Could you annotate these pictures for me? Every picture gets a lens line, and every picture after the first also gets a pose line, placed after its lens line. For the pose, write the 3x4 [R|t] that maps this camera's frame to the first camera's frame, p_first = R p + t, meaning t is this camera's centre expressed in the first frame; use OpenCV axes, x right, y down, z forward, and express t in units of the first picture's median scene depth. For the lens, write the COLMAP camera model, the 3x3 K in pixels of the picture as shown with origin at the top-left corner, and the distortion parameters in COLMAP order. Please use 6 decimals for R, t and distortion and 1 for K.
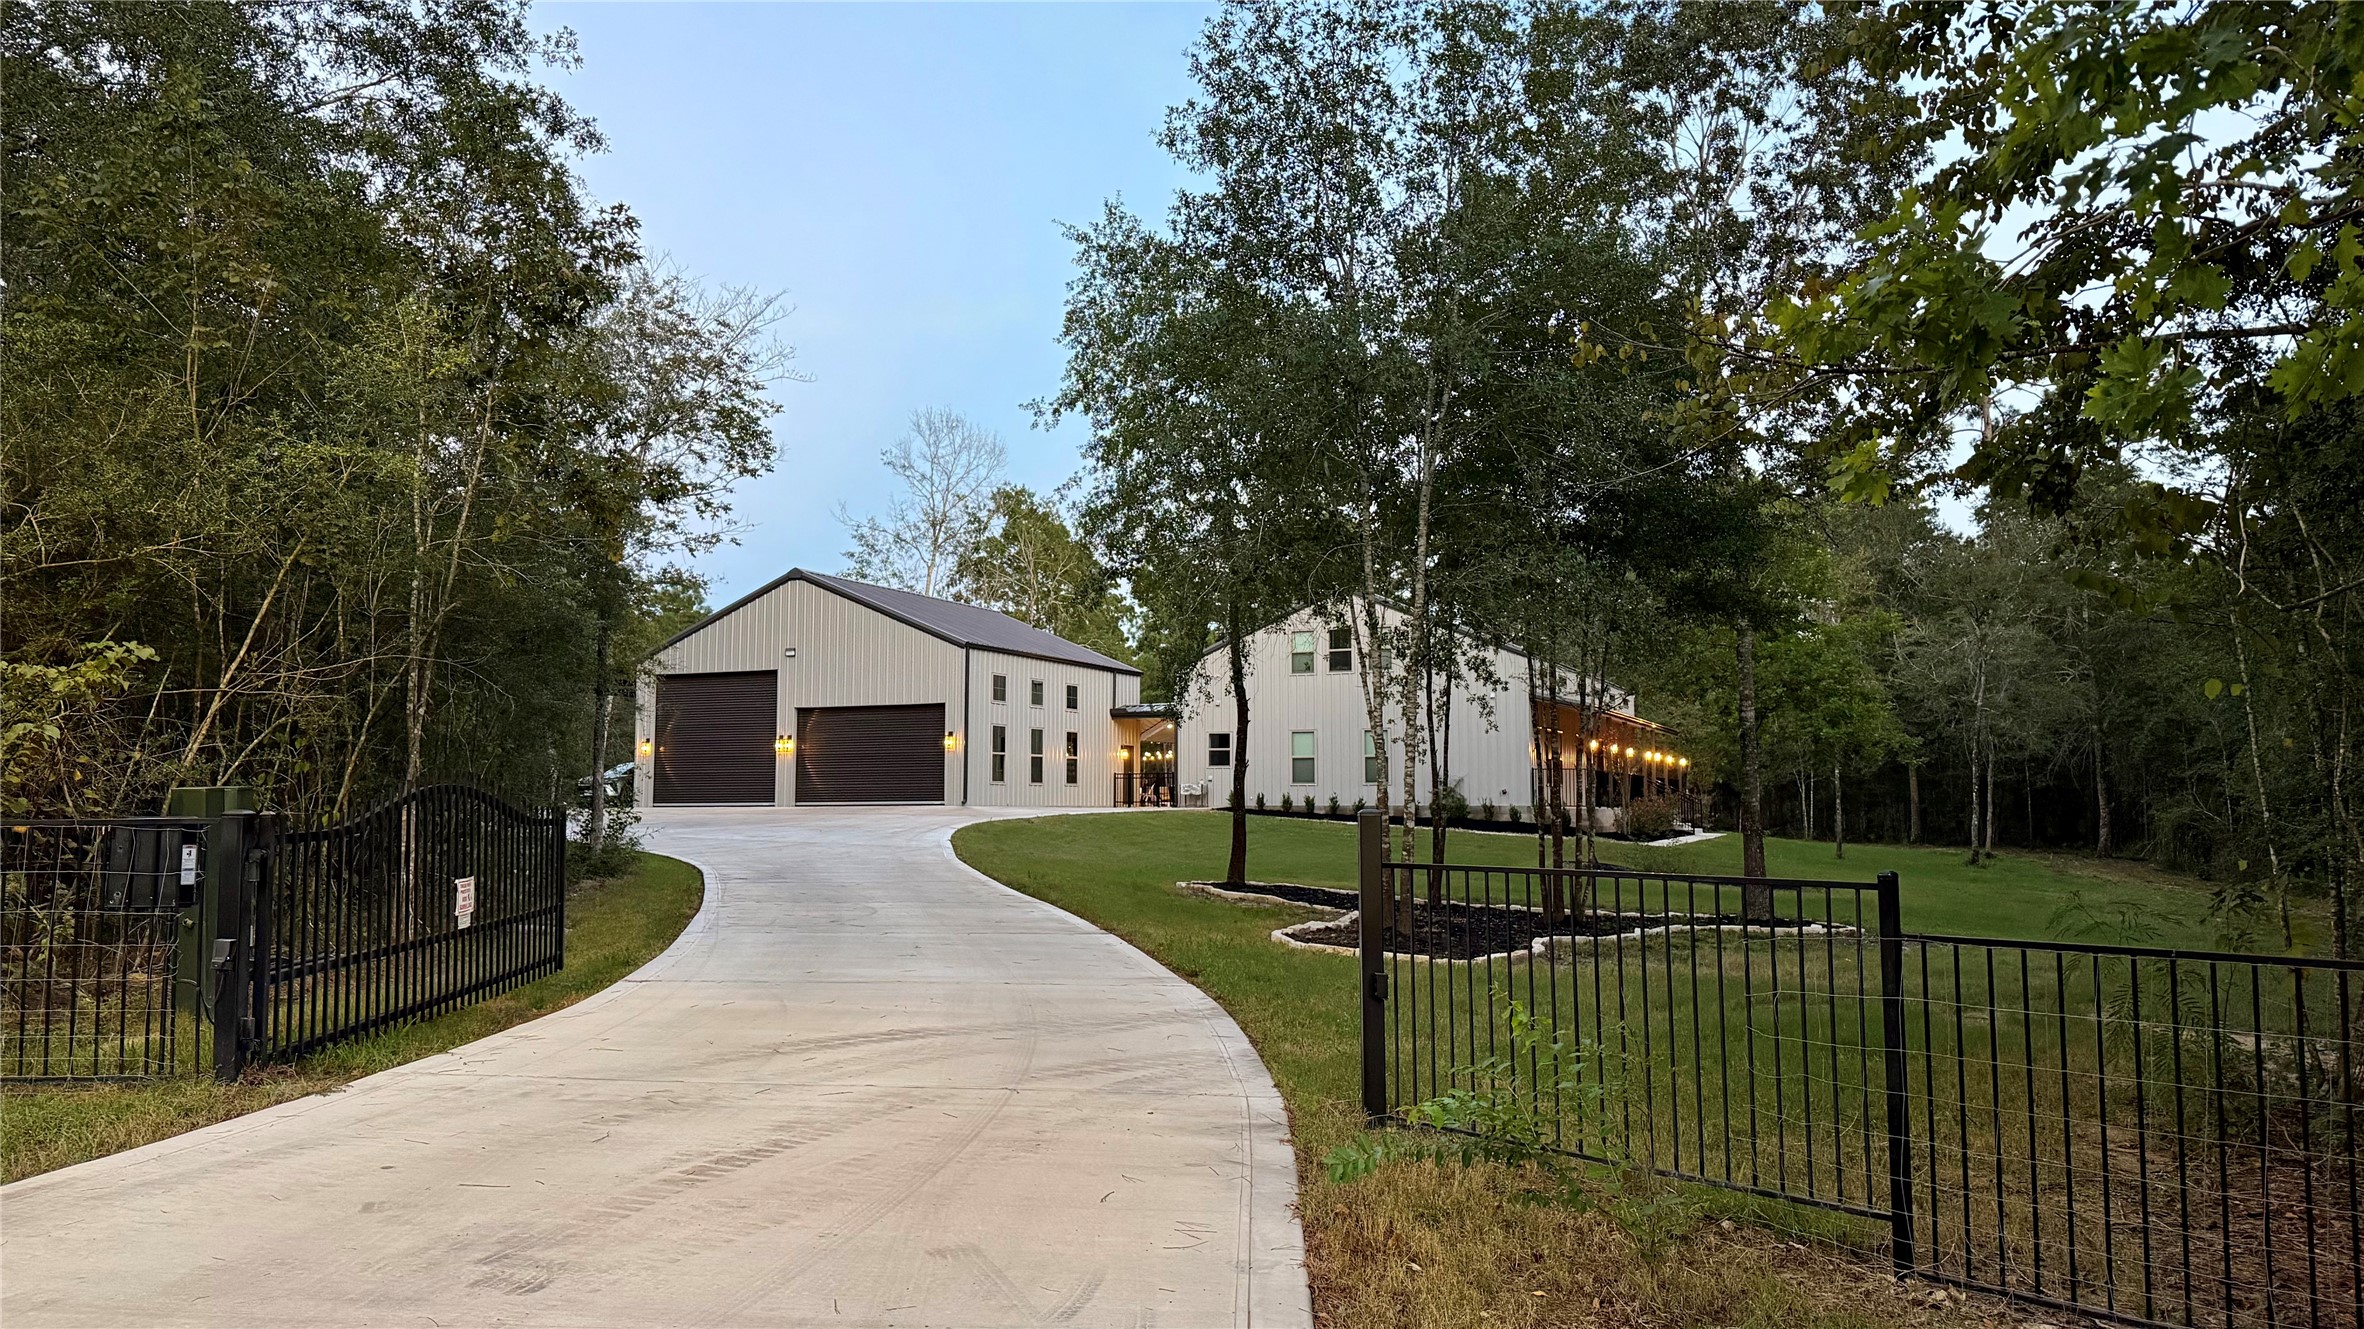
lens RADIAL K [[1671.8, 0, 1177.6], [0, 1671.8, 674.7], [0, 0, 1]] dist [-0.004028, -0.010374]
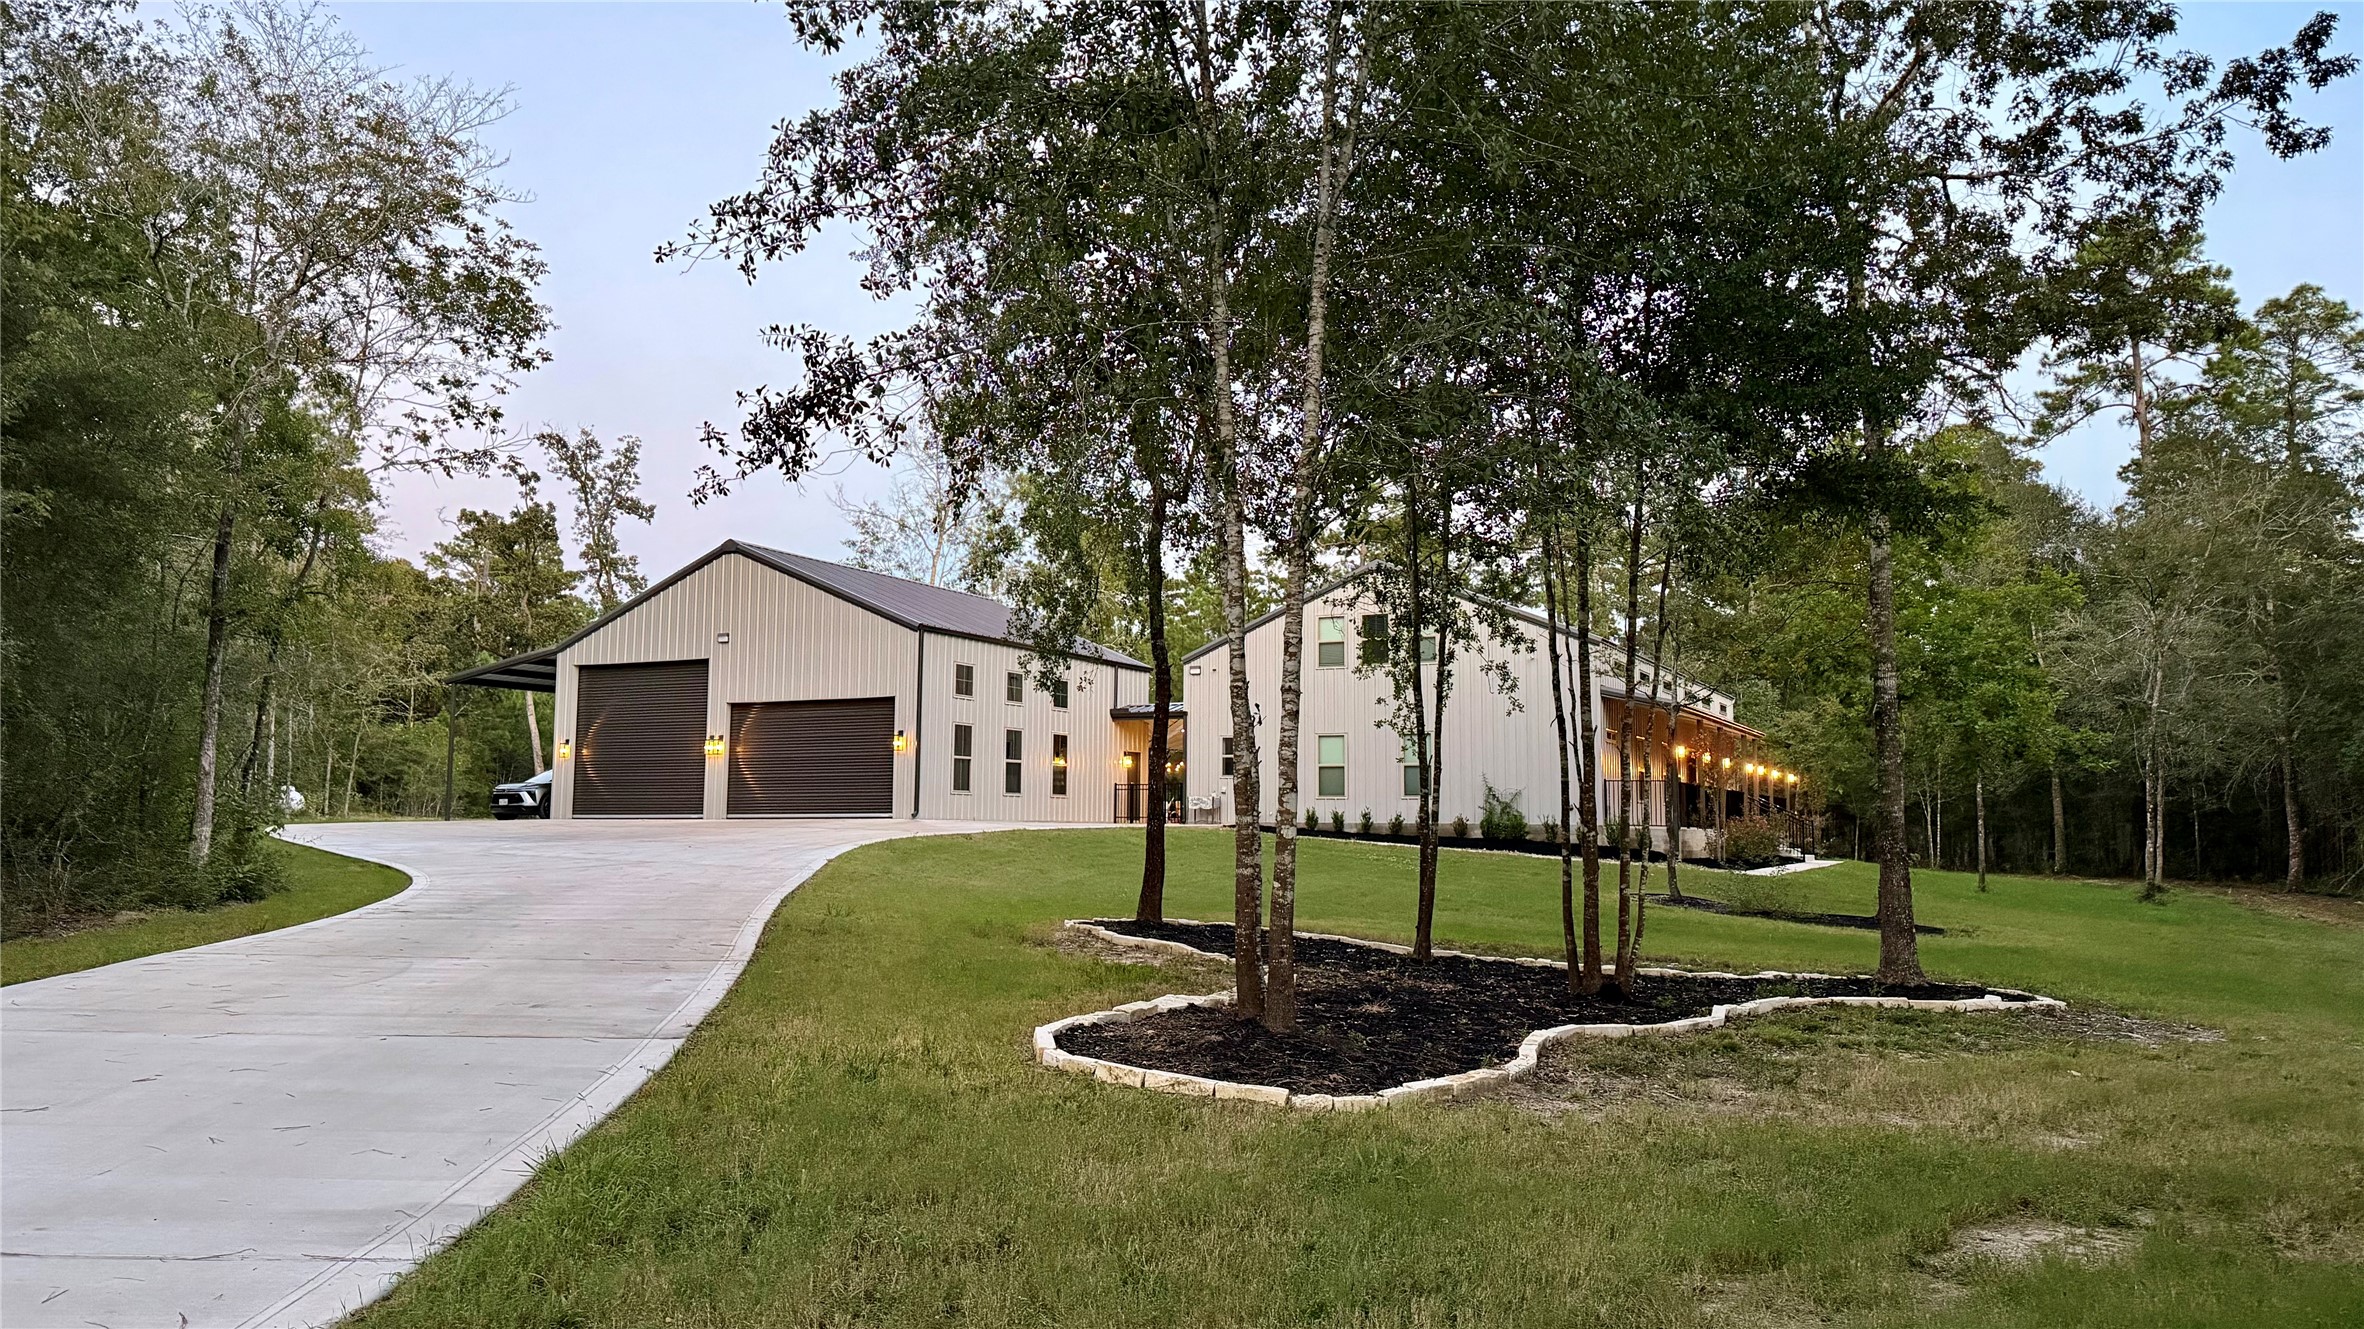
lens RADIAL K [[1671.8, 0, 1179.0], [0, 1671.8, 659.8], [0, 0, 1]] dist [-0.004028, -0.010374]
pose [[0.998363, 0.002047, -0.057155, 0.047892], [-0.003346, 0.999738, -0.022635, 0.015835], [0.057094, 0.022789, 0.998109, 0.157201]]
